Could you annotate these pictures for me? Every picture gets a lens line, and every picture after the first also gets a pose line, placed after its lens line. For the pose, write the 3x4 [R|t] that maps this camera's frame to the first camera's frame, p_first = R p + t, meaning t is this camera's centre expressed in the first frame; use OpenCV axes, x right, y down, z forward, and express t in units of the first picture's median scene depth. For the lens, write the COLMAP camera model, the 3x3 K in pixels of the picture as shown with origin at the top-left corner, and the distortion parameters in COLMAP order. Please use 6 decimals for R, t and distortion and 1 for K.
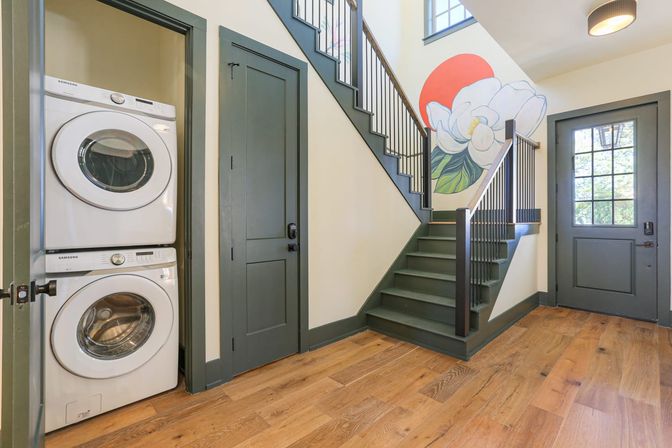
lens RADIAL K [[308.9, 0, 338.2], [0, 308.9, 219.9], [0, 0, 1]] dist [-0.017592, 0.011406]
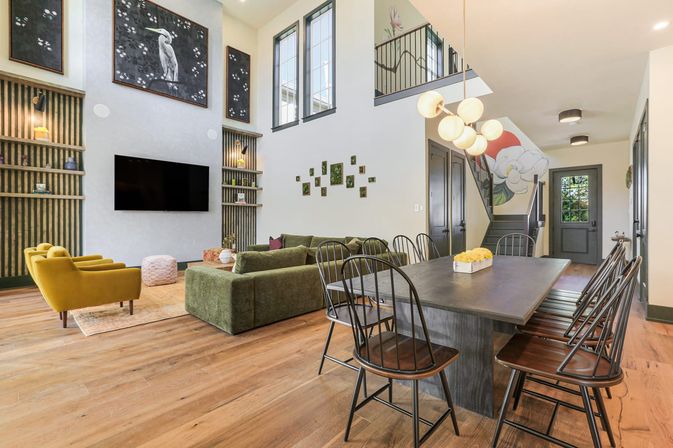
lens RADIAL K [[309.3, 0, 335.5], [0, 309.3, 220.7], [0, 0, 1]] dist [-0.017592, 0.011406]
pose [[0.997489, 0.003559, 0.070729, -0.908747], [-0.003592, 0.999993, 0.000332, 0.010296], [-0.070727, -0.000585, 0.997496, -0.972768]]
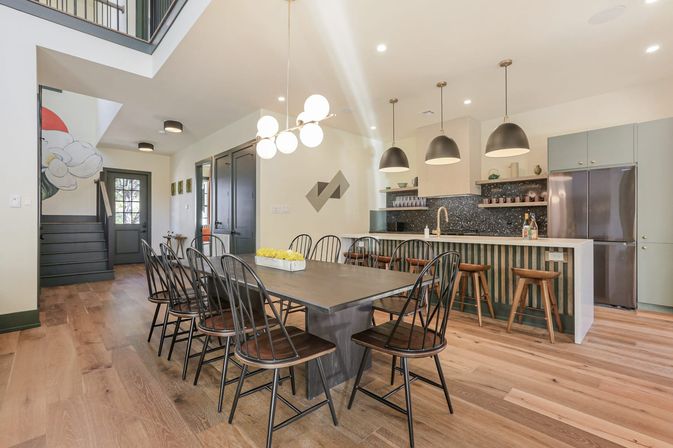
lens RADIAL K [[309.3, 0, 337.6], [0, 309.3, 221.8], [0, 0, 1]] dist [-0.017592, 0.011406]
pose [[0.000840, 0.001870, 0.999998, -1.270551], [0.005191, 0.999985, -0.001874, 0.012192], [-0.999986, 0.005193, 0.000831, -0.476524]]
